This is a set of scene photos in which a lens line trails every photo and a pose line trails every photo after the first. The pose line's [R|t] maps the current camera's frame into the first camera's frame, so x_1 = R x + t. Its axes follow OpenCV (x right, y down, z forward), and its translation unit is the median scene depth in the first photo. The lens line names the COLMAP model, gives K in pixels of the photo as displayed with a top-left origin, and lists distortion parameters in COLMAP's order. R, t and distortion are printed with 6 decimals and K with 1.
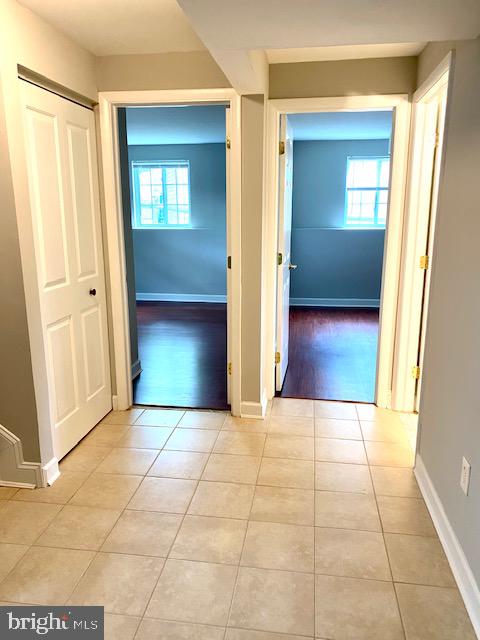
lens RADIAL K [[488.1, 0, 240.0], [0, 488.1, 320.0], [0, 0, 1]] dist [0.004918, -0.000655]
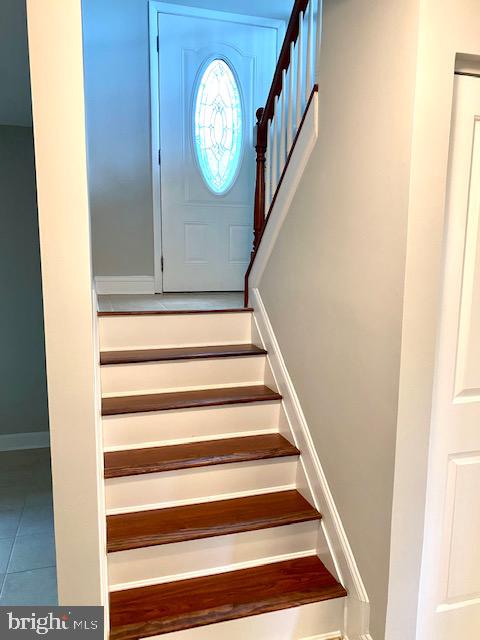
lens RADIAL K [[488.1, 0, 240.0], [0, 488.1, 320.0], [0, 0, 1]] dist [0.004918, -0.000655]
pose [[0.418729, 0.127795, -0.899074, 0.039675], [-0.208962, 0.977040, 0.041557, -0.122505], [0.883743, 0.170471, 0.435819, 0.432529]]
